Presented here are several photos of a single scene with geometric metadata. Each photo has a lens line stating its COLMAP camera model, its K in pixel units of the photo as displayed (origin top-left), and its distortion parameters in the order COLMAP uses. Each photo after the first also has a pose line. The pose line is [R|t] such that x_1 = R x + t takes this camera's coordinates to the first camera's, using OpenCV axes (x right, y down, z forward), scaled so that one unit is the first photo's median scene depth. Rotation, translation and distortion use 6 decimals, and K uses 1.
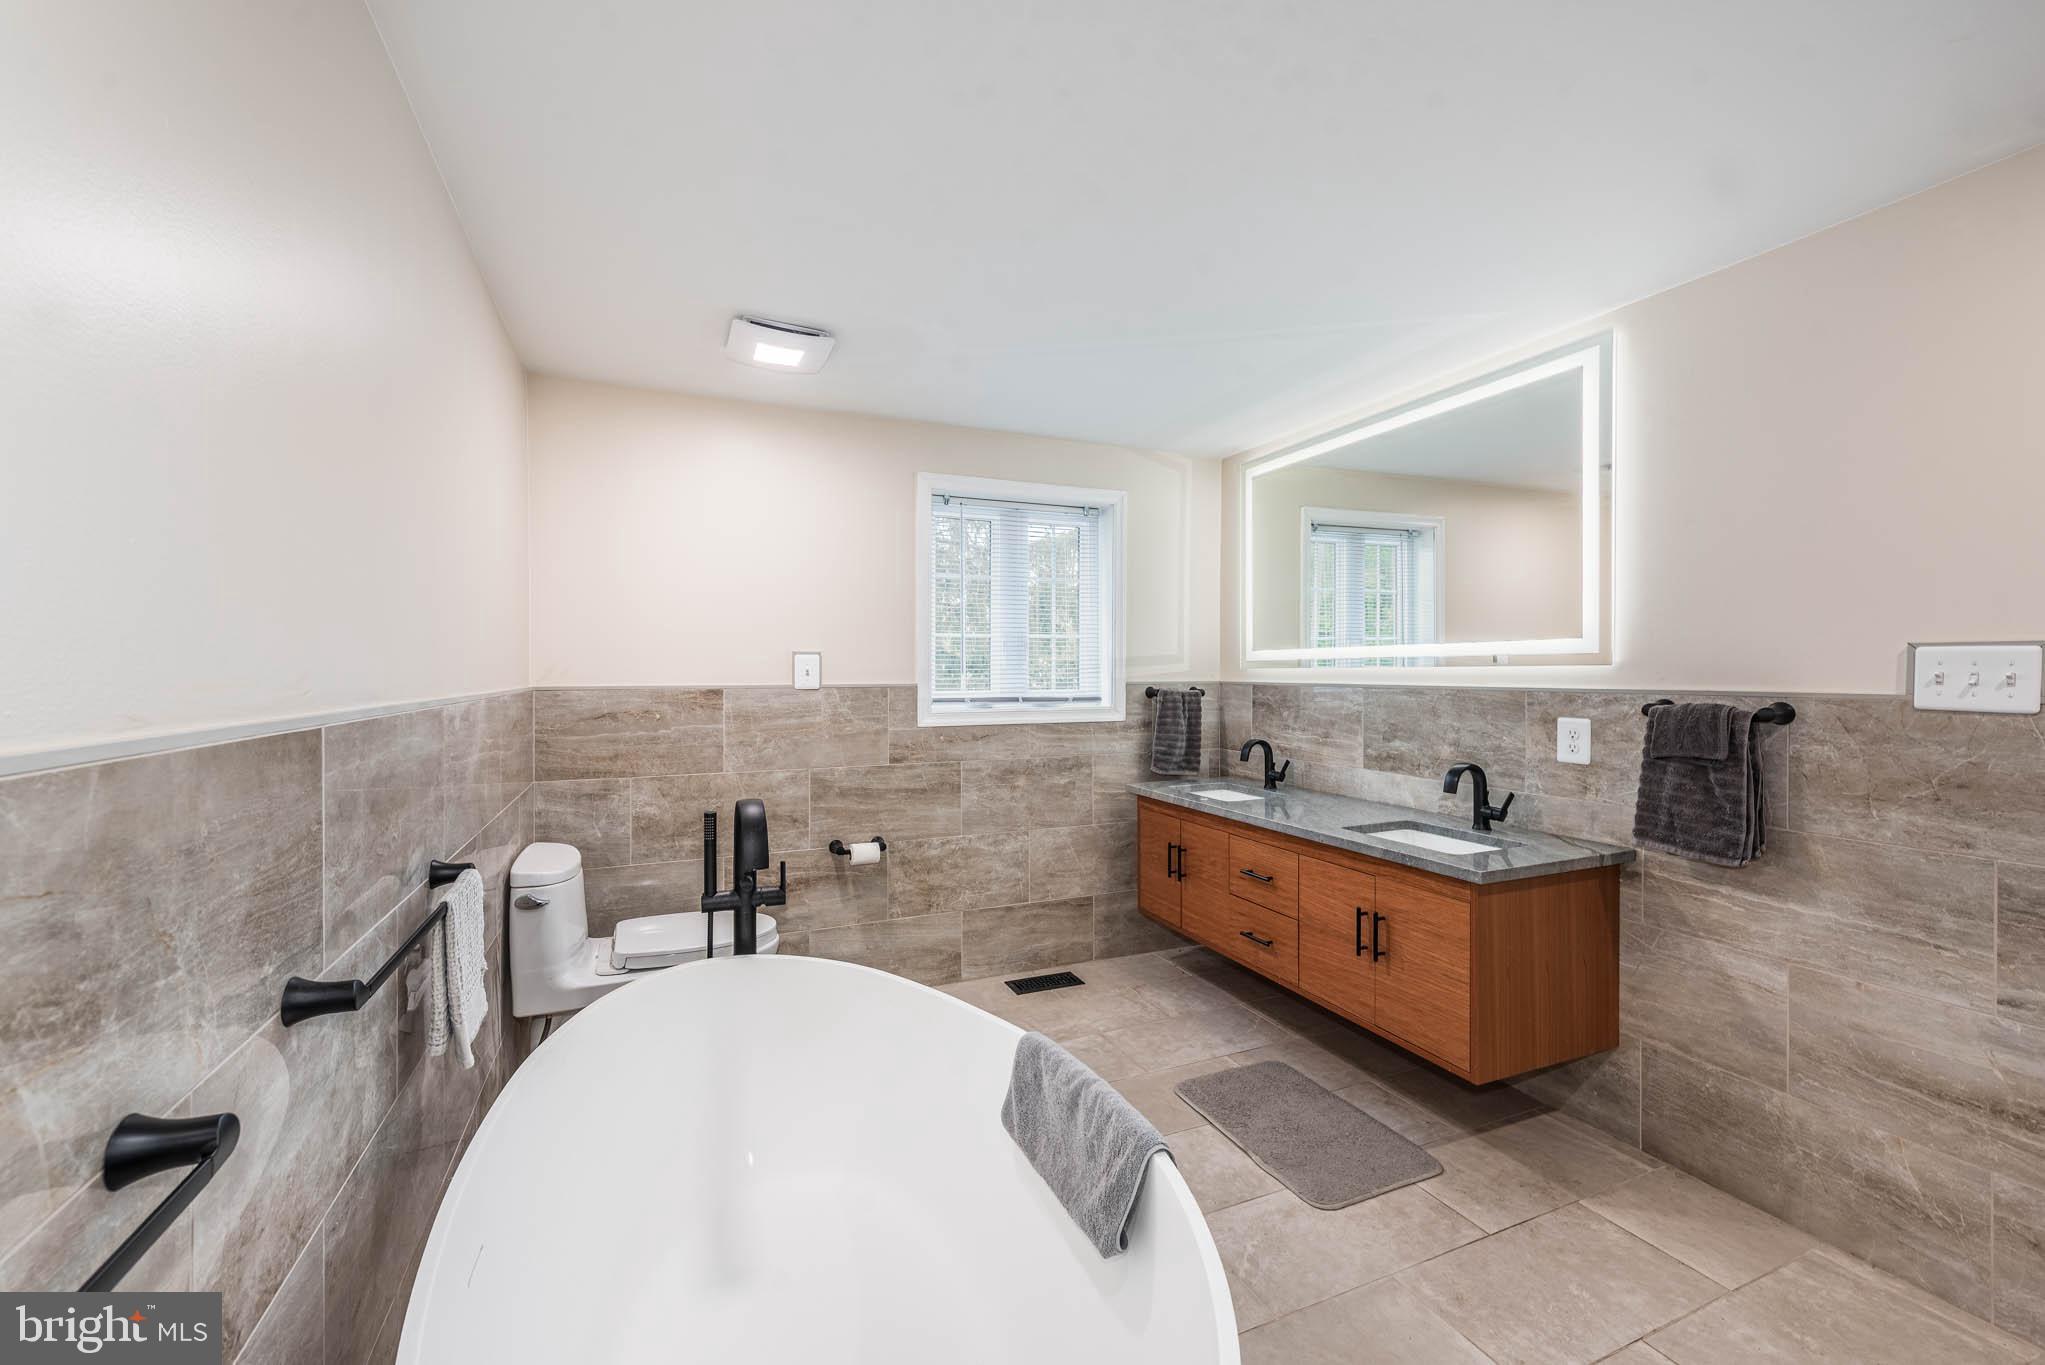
lens RADIAL K [[818.7, 0, 1007.2], [0, 818.7, 677.5], [0, 0, 1]] dist [0.012474, -0.001146]
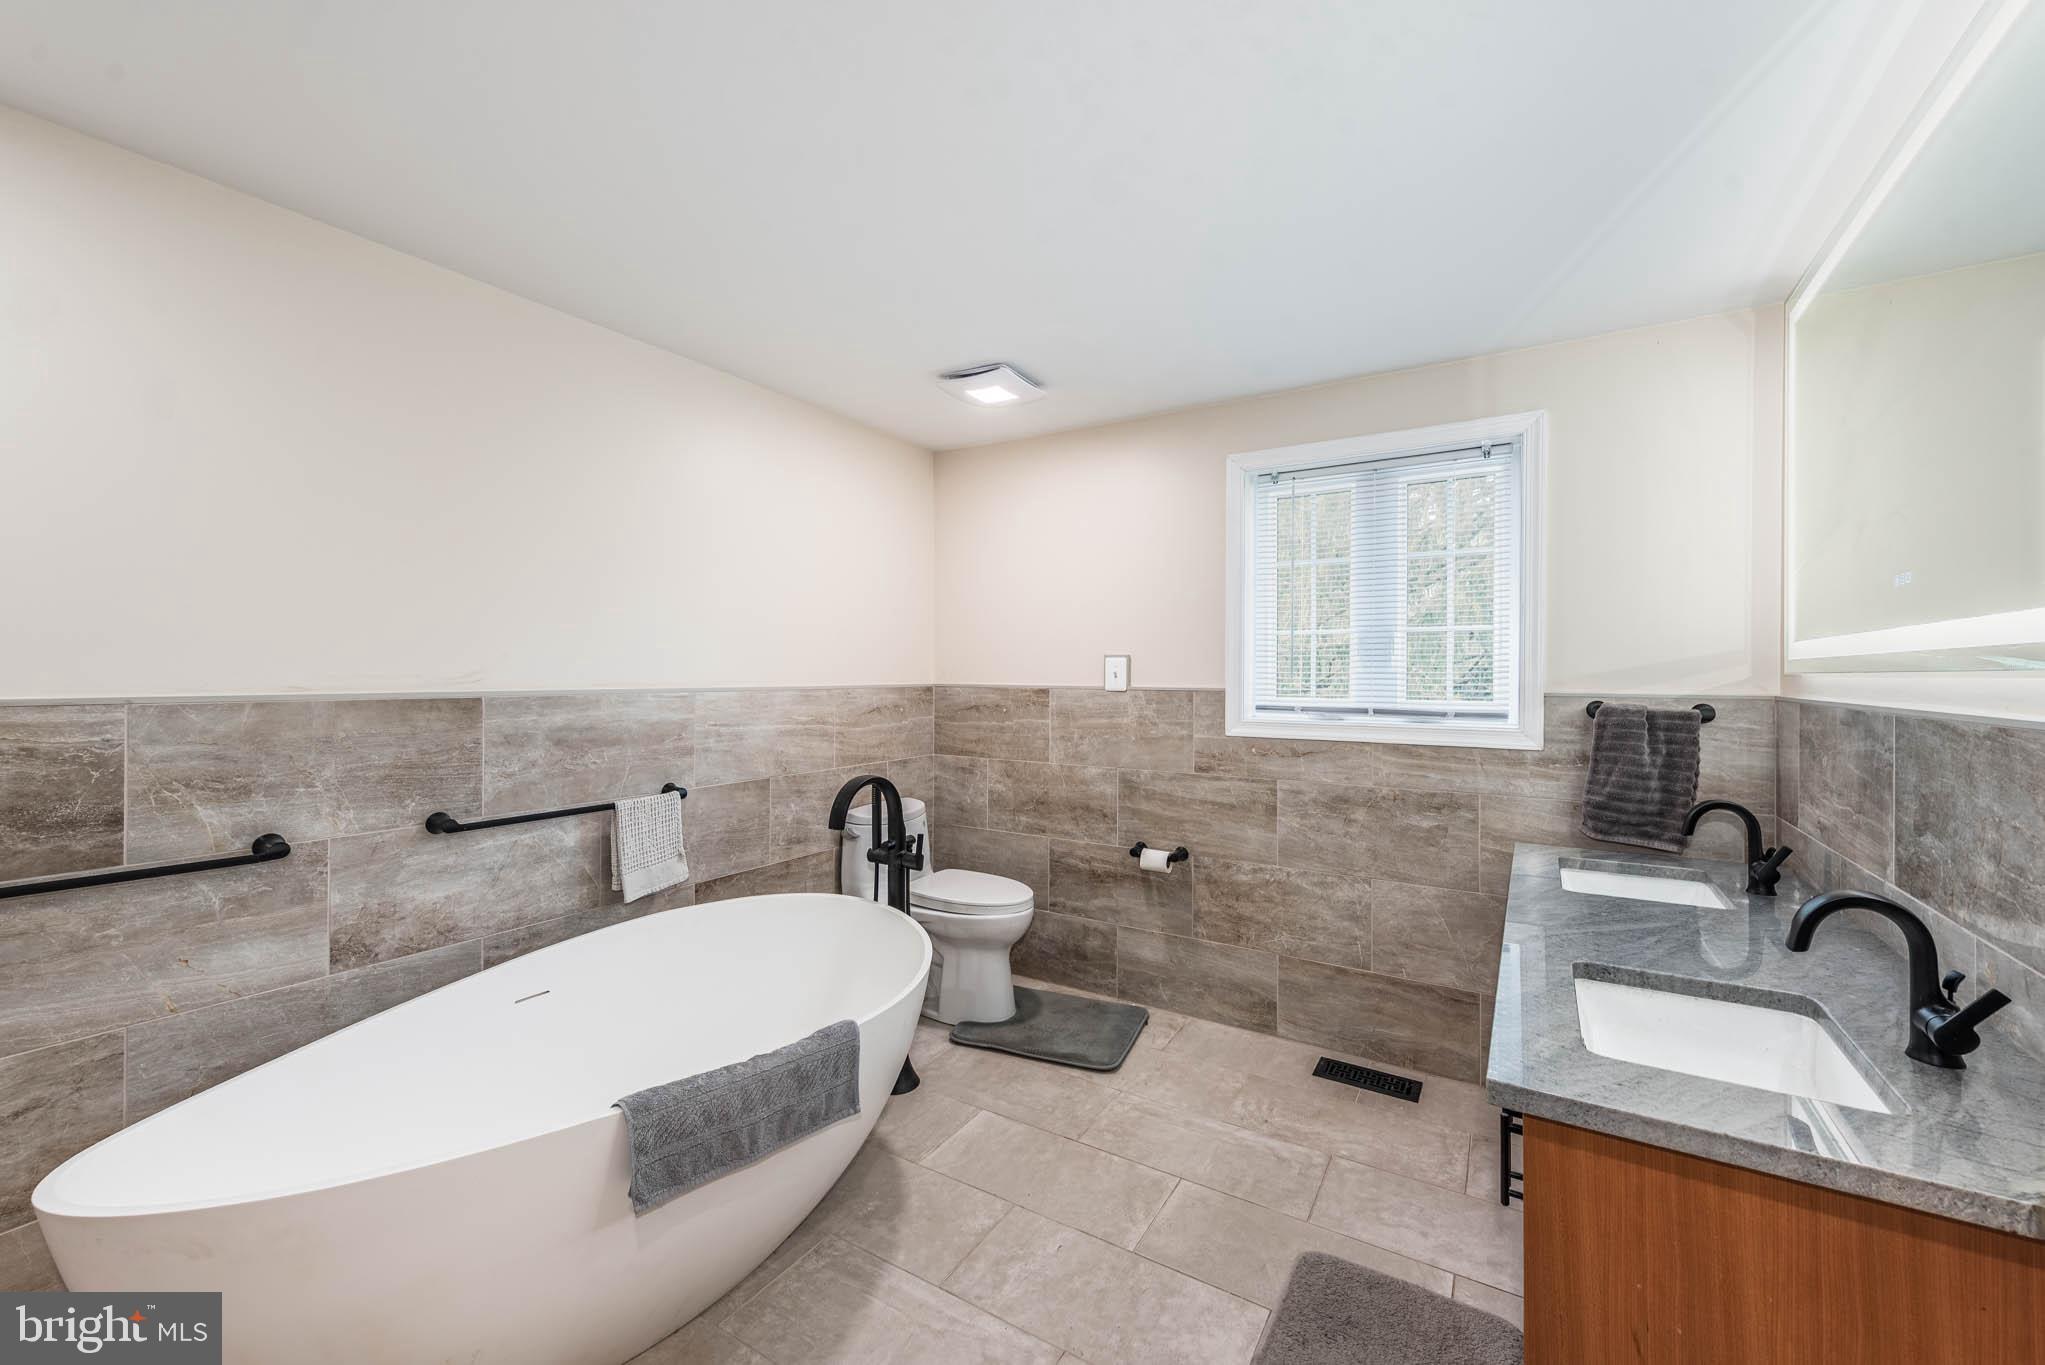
lens RADIAL K [[818.7, 0, 1008.2], [0, 818.7, 675.5], [0, 0, 1]] dist [0.012474, -0.001146]
pose [[0.564493, 0.007650, -0.825402, 0.501820], [-0.012488, 0.999922, 0.000727, -0.003896], [0.825343, 0.009897, 0.564545, 0.284321]]
